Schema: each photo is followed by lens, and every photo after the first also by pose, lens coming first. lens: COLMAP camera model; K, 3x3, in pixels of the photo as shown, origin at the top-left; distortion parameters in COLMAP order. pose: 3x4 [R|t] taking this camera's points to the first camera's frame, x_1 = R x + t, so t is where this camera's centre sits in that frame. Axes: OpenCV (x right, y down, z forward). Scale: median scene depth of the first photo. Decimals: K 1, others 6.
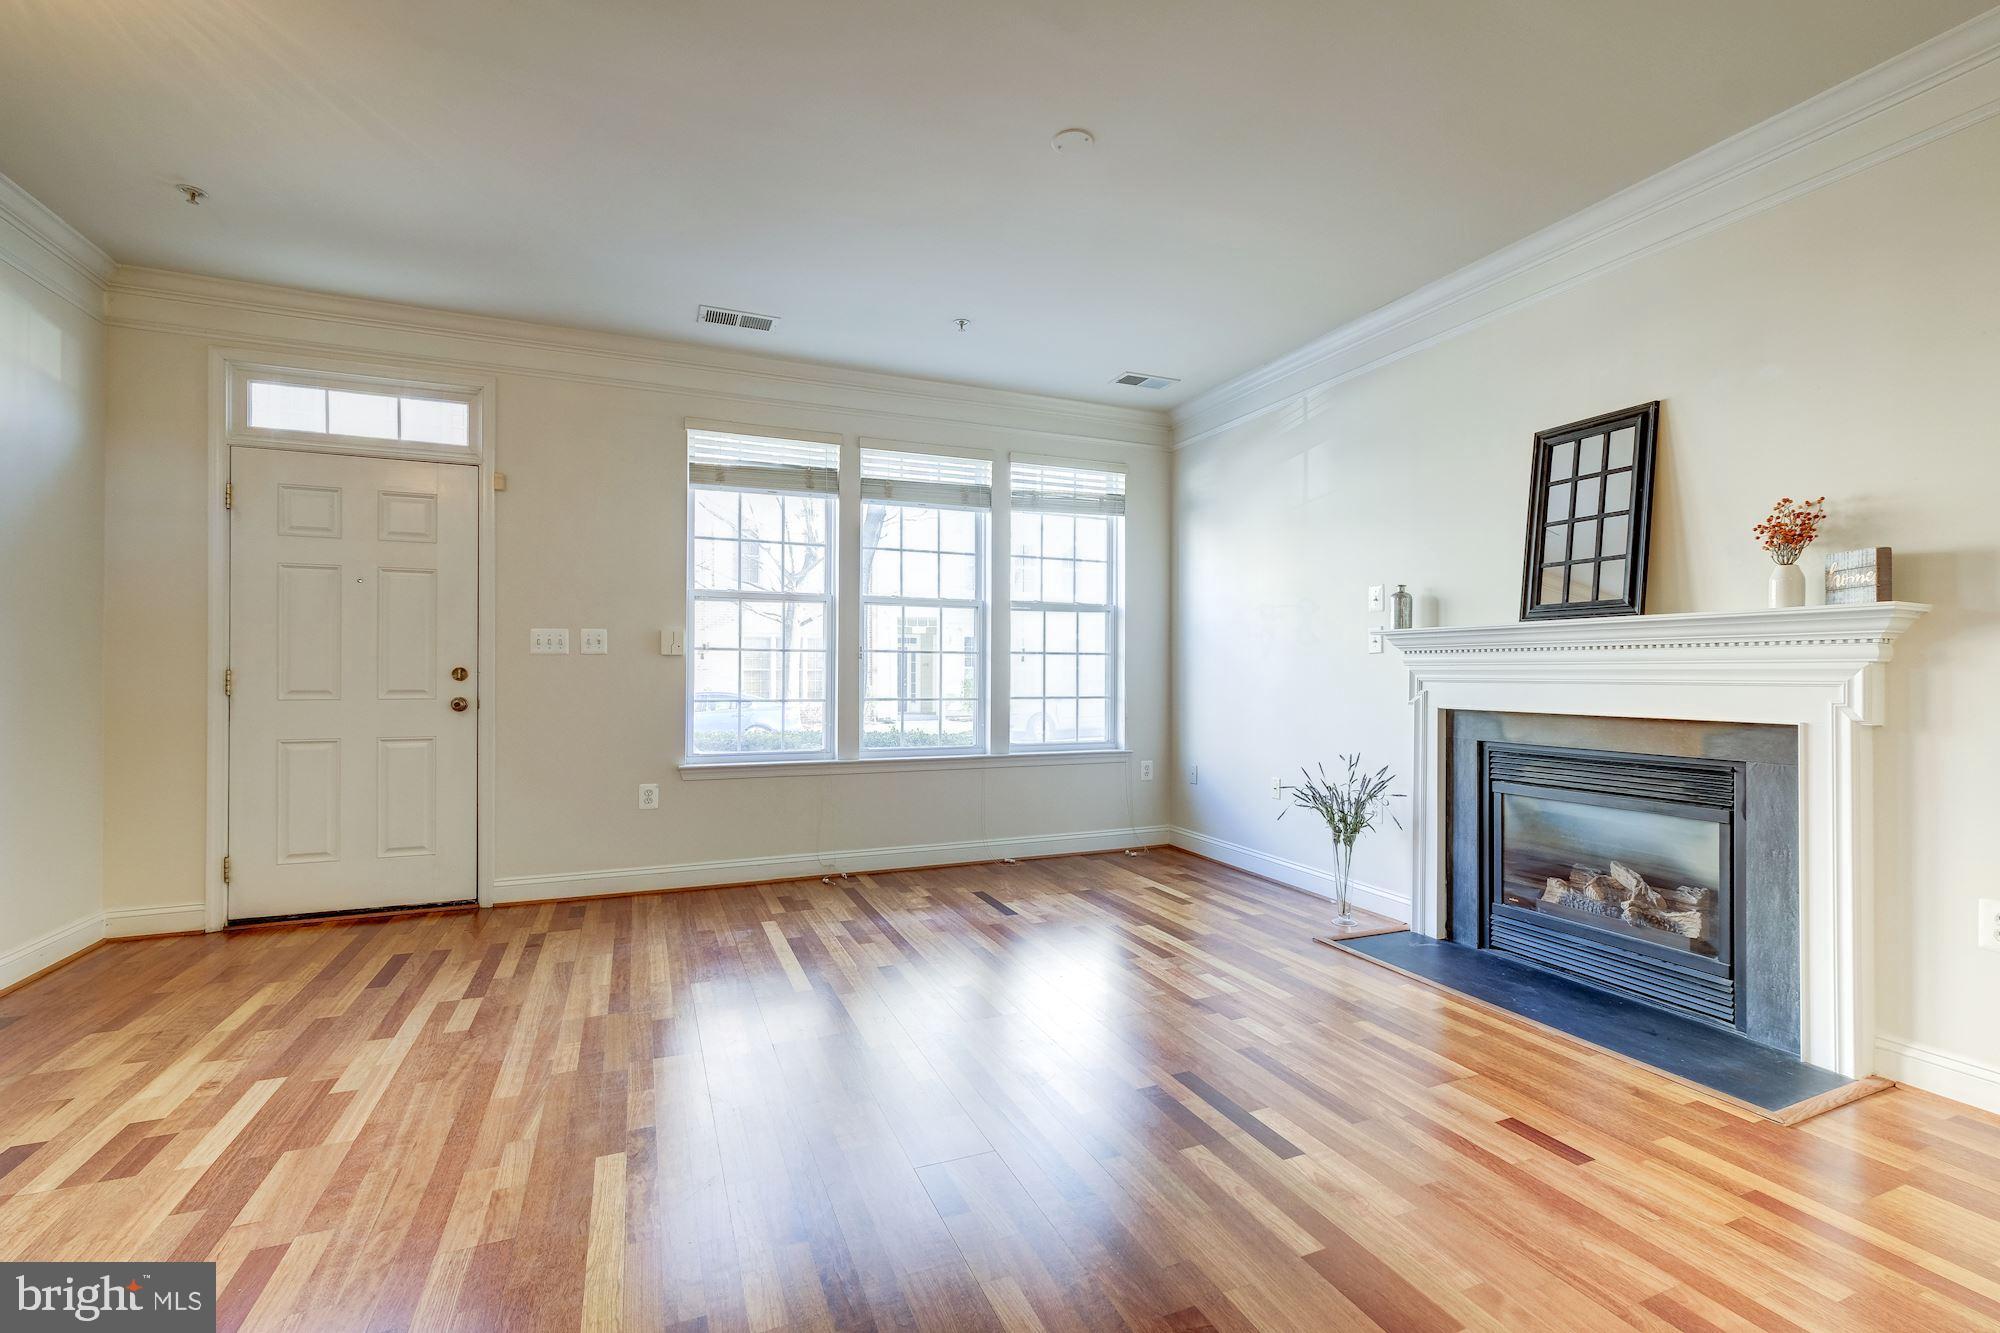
lens RADIAL K [[863.1, 0, 1000.0], [0, 863.1, 666.5], [0, 0, 1]] dist [0.000402, -0.000337]
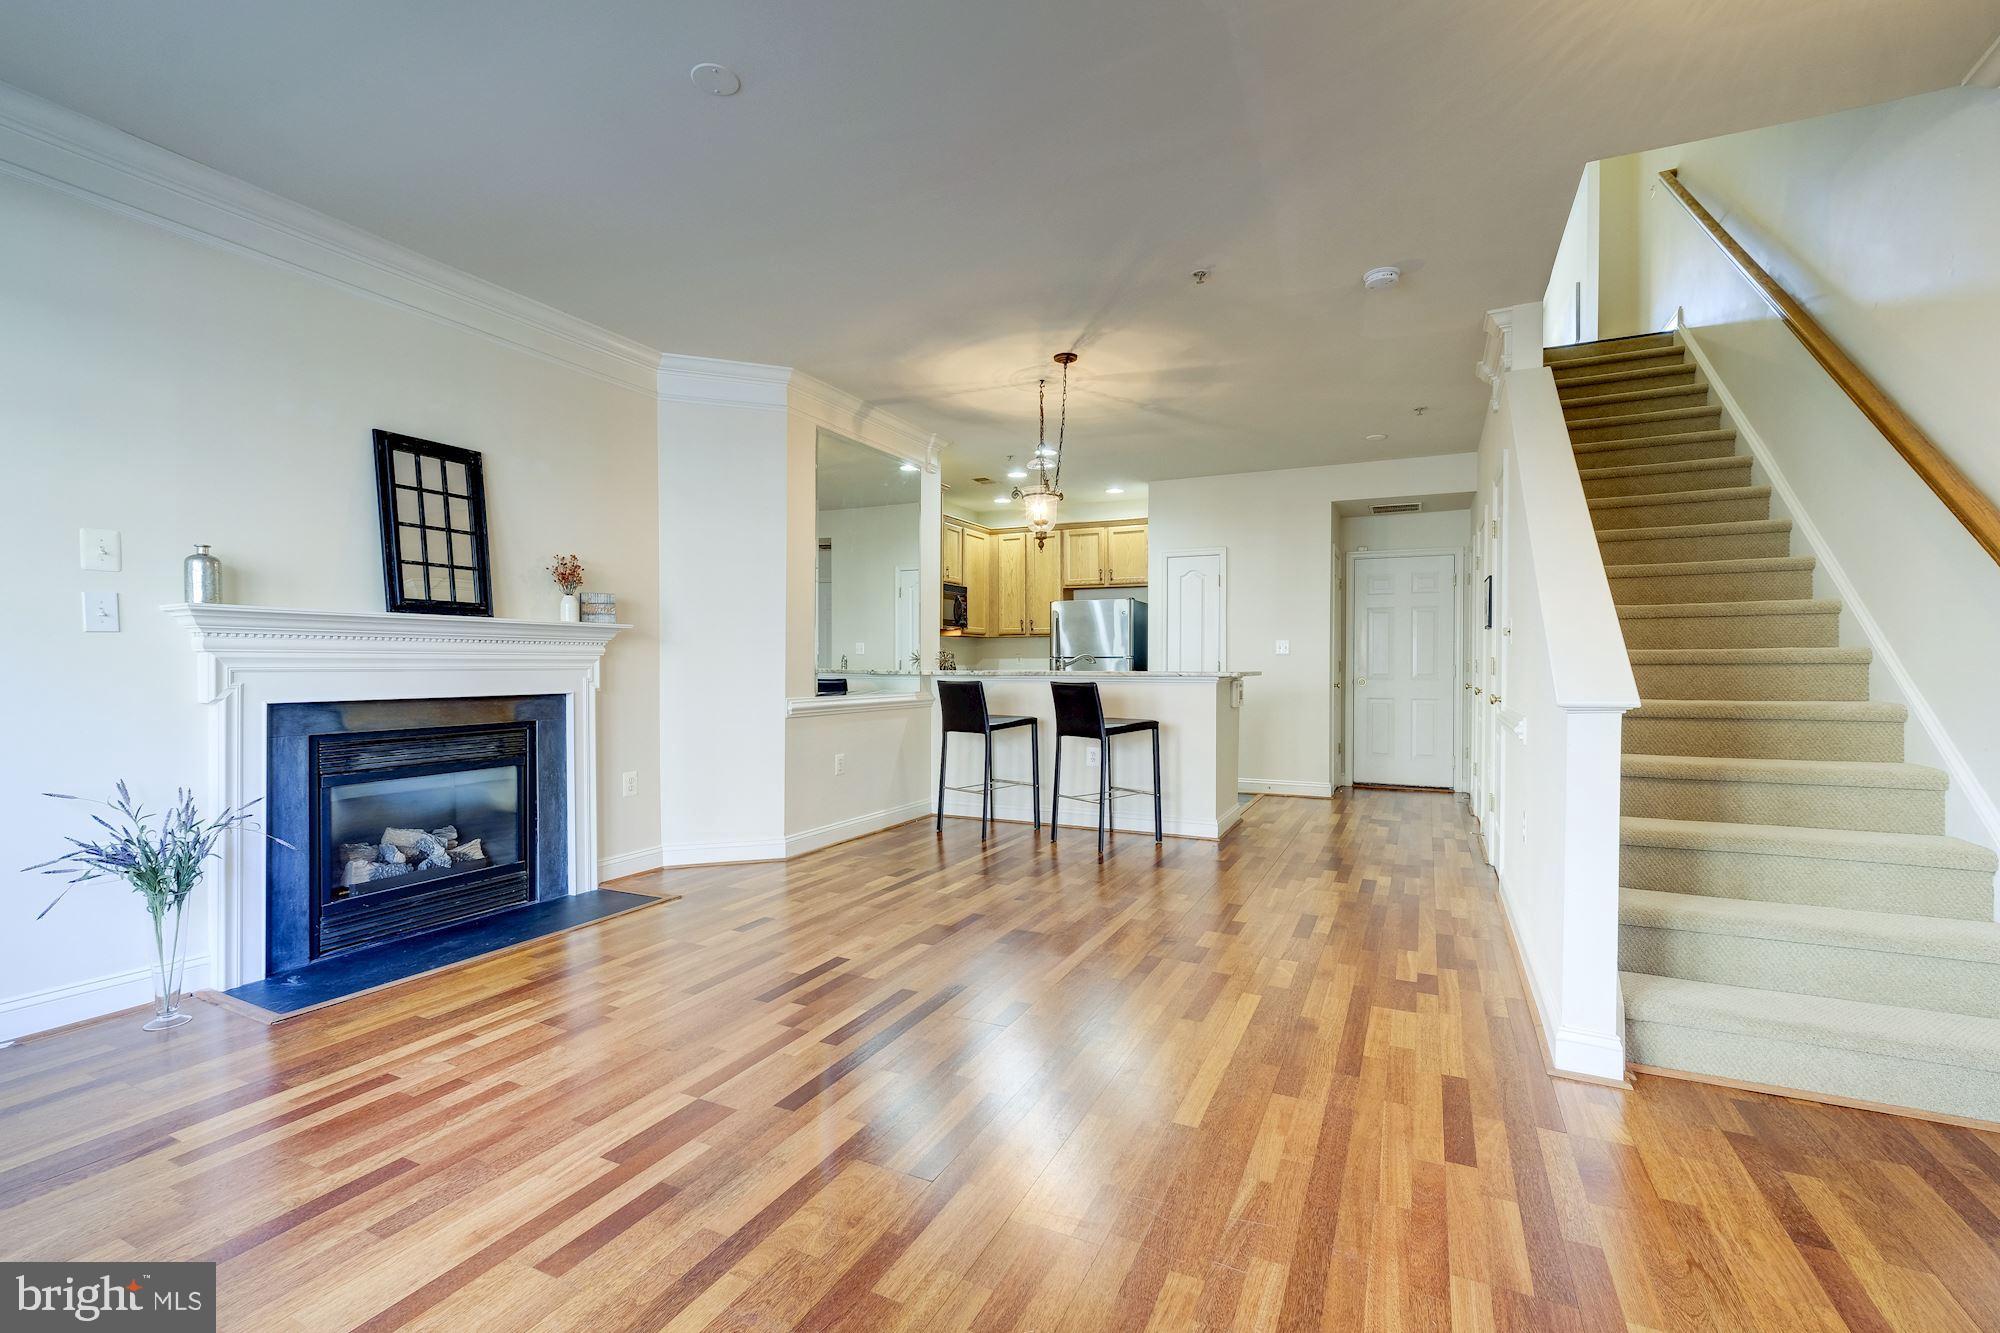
lens RADIAL K [[837.2, 0, 1011.6], [0, 837.2, 662.4], [0, 0, 1]] dist [0.000729, -0.000017]
pose [[-0.658511, -0.003544, 0.752562, -0.568788], [-0.009739, 0.999945, -0.003813, 0.004687], [-0.752508, -0.009840, -0.658510, 0.969274]]
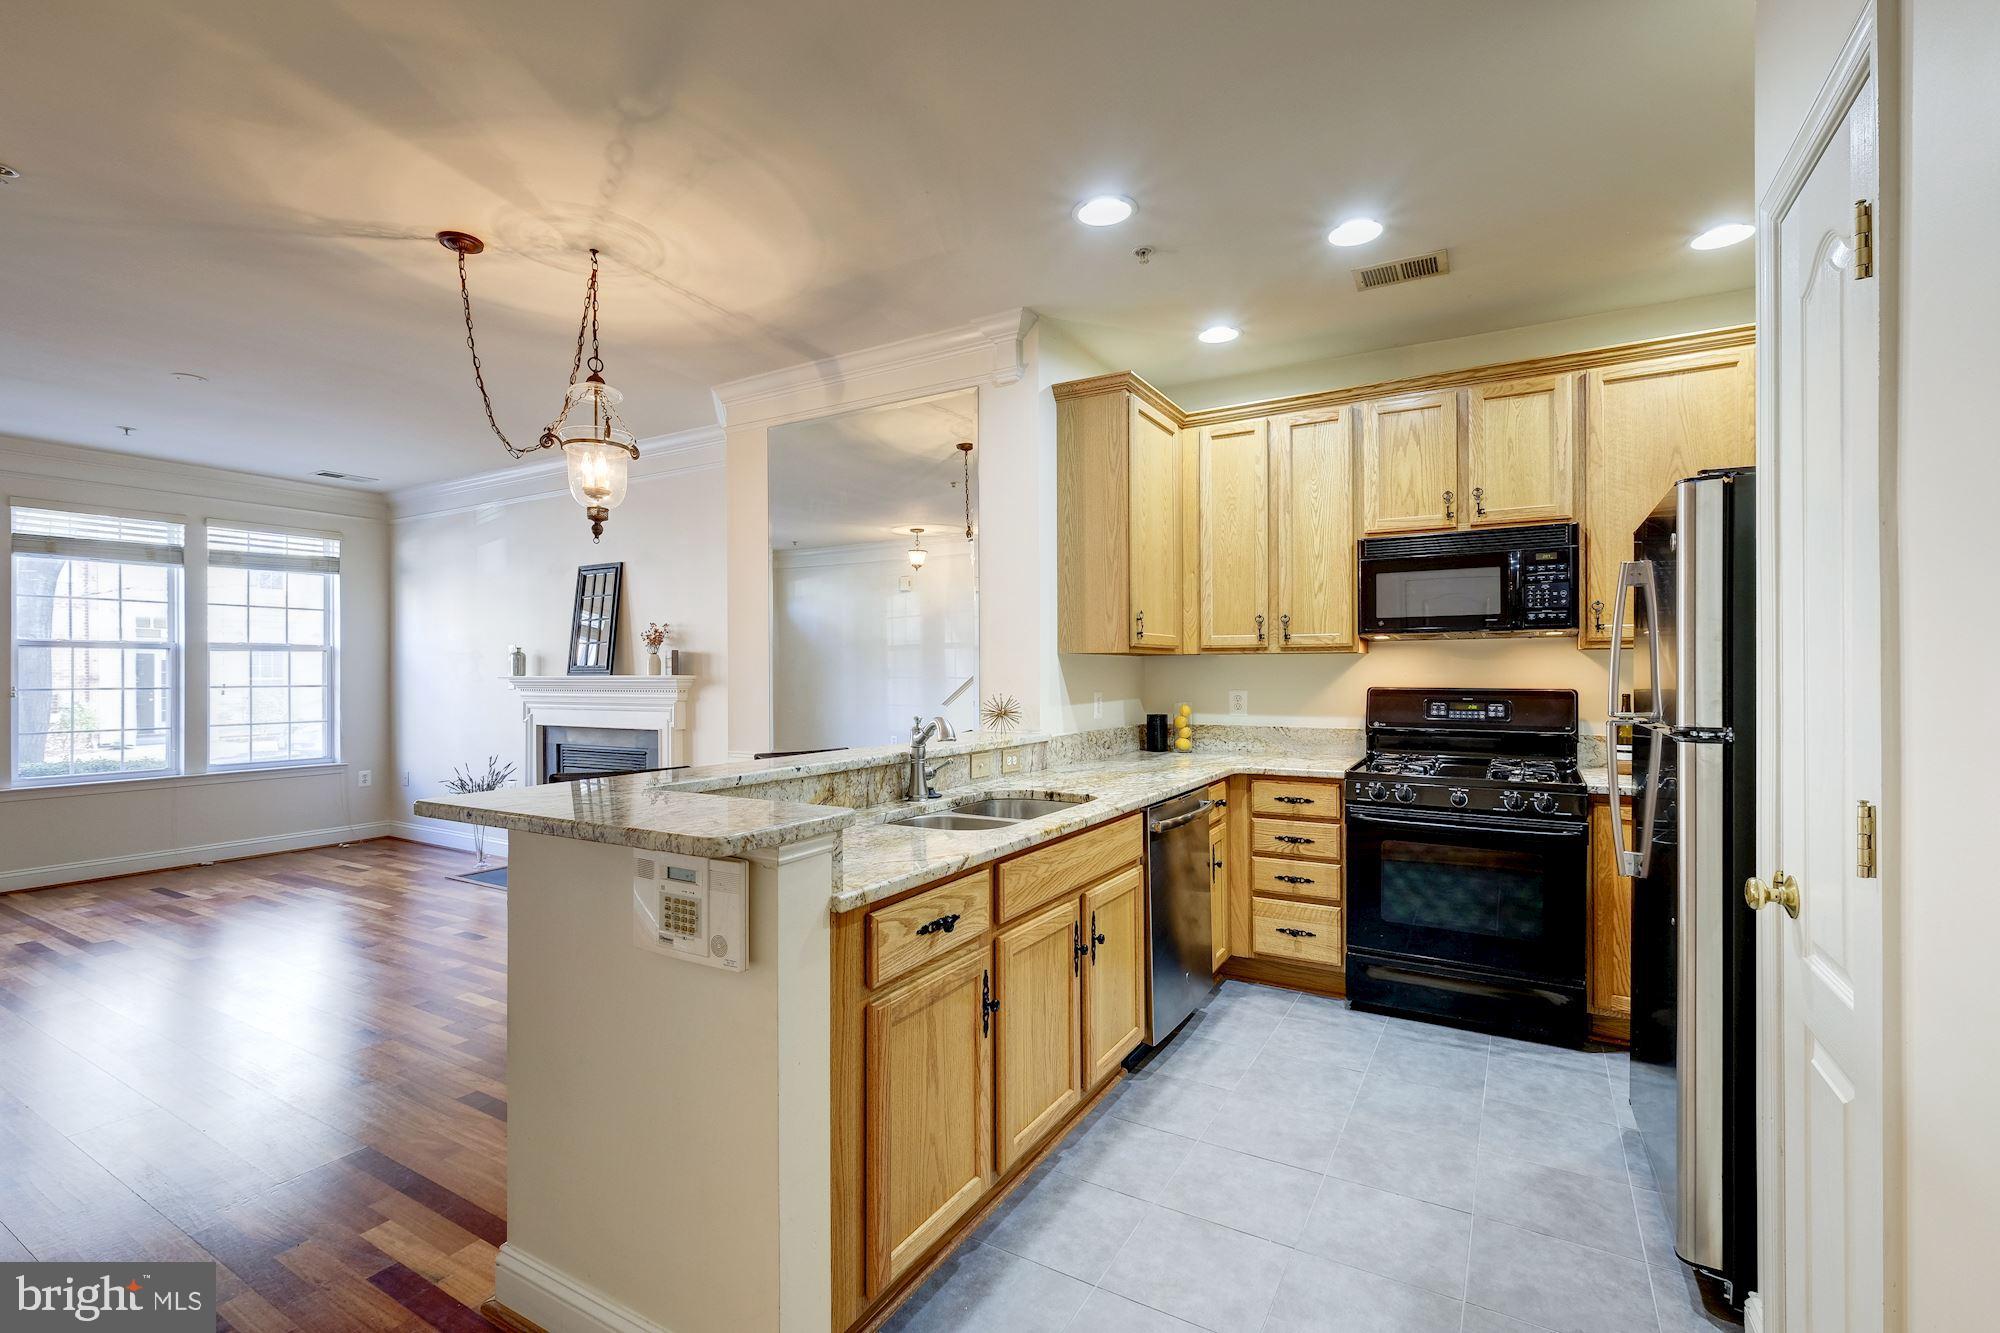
lens RADIAL K [[870.9, 0, 1025.1], [0, 870.9, 670.1], [0, 0, 1]] dist [-0.000282, -0.000433]
pose [[0.791782, -0.001538, 0.610802, 0.230006], [-0.000599, 0.999994, 0.003294, -0.060319], [-0.610804, -0.002974, 0.791776, -0.846237]]
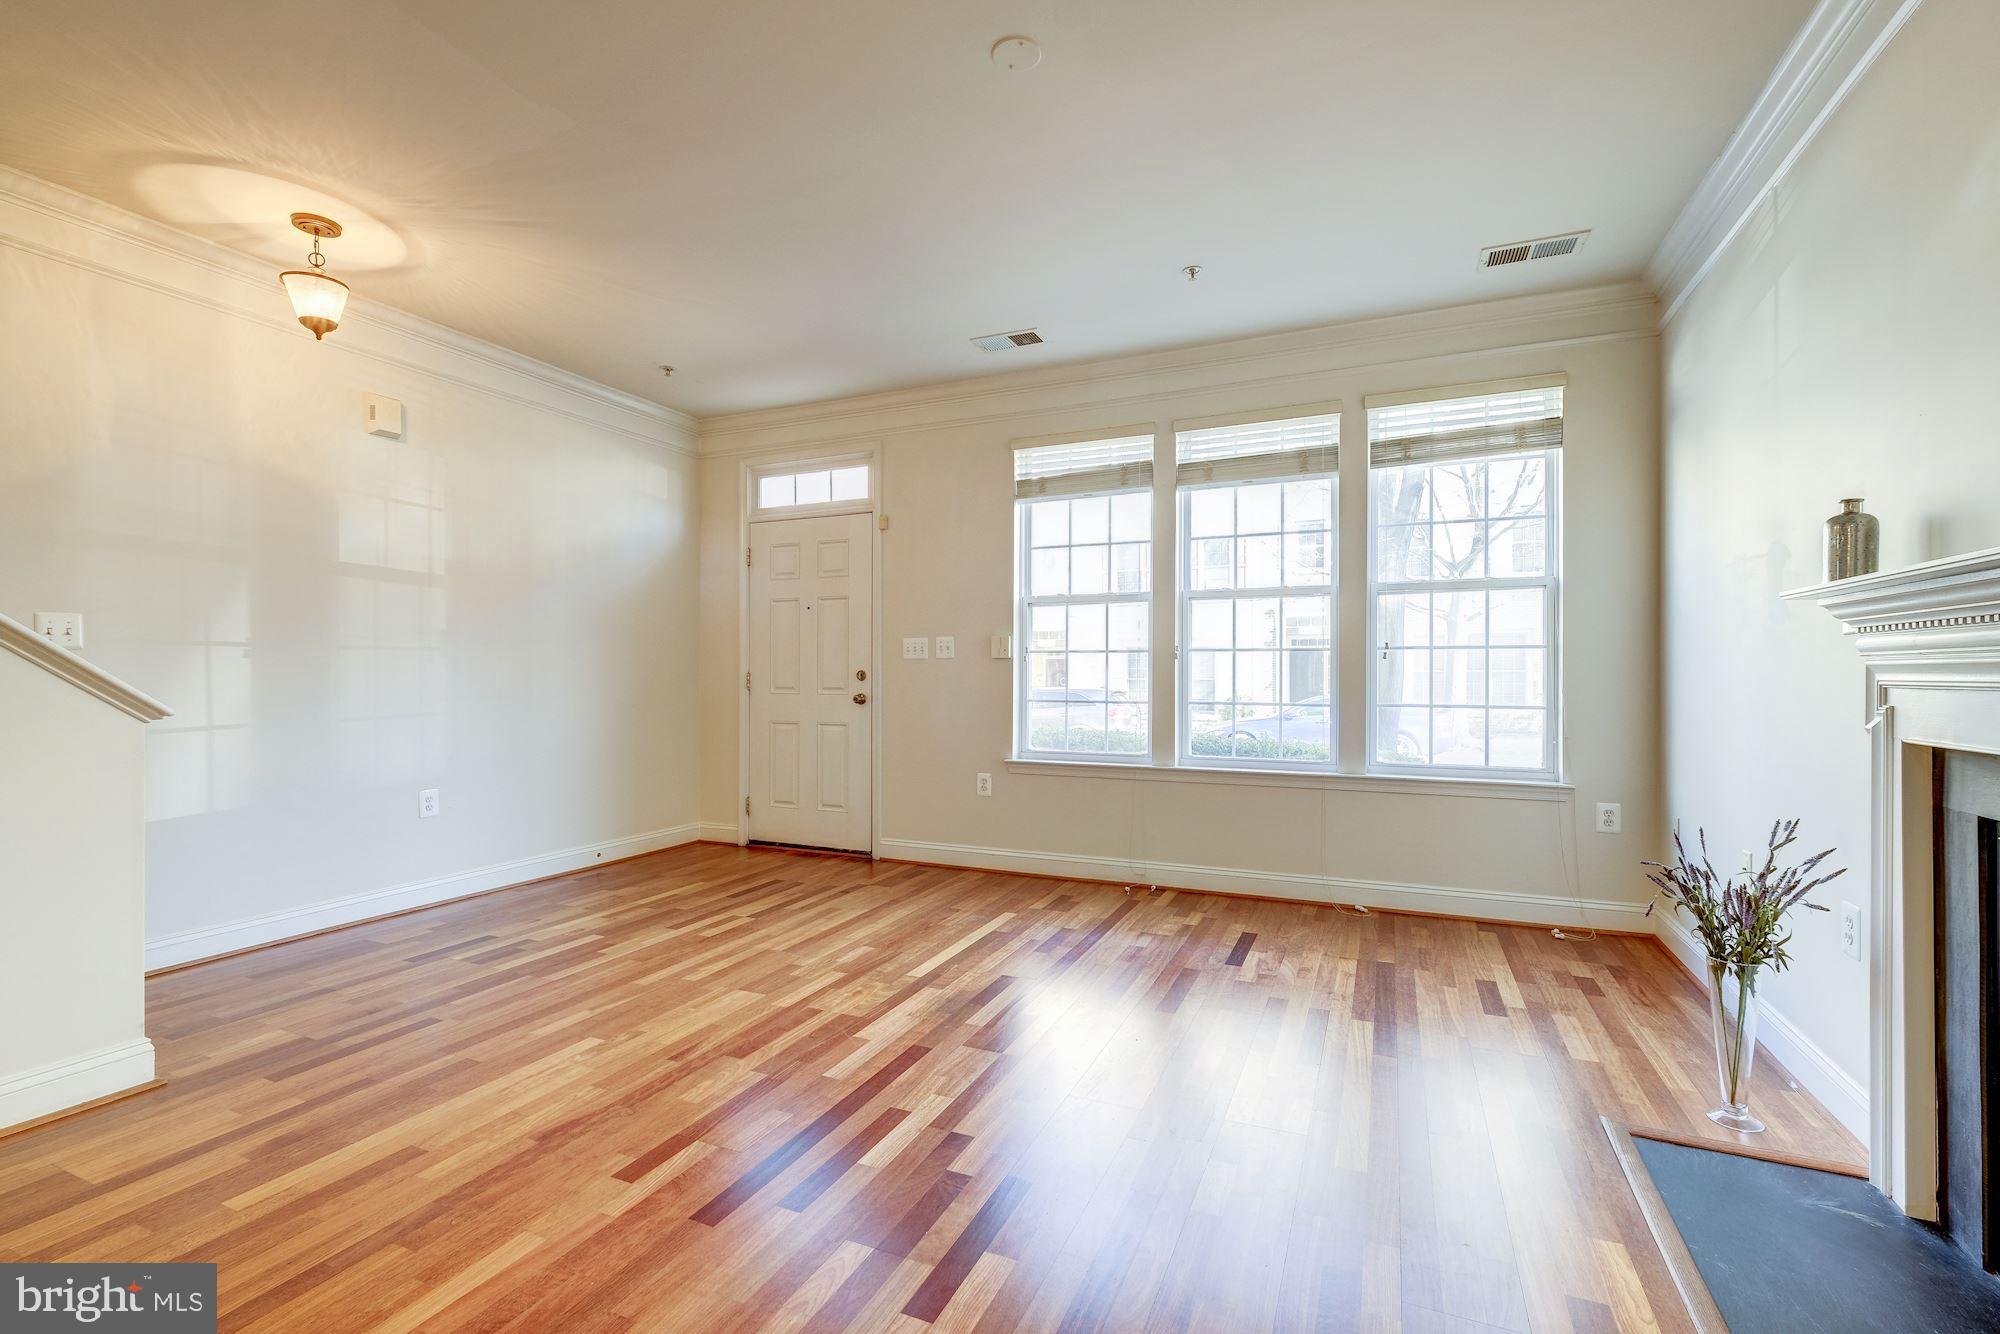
lens RADIAL K [[870.9, 0, 1025.1], [0, 870.9, 670.6], [0, 0, 1]] dist [-0.000282, -0.000433]
pose [[0.688425, -0.005277, -0.725288, 0.511949], [0.007078, 0.999975, -0.000557, 0.003896], [0.725273, -0.004750, 0.688445, 0.294748]]
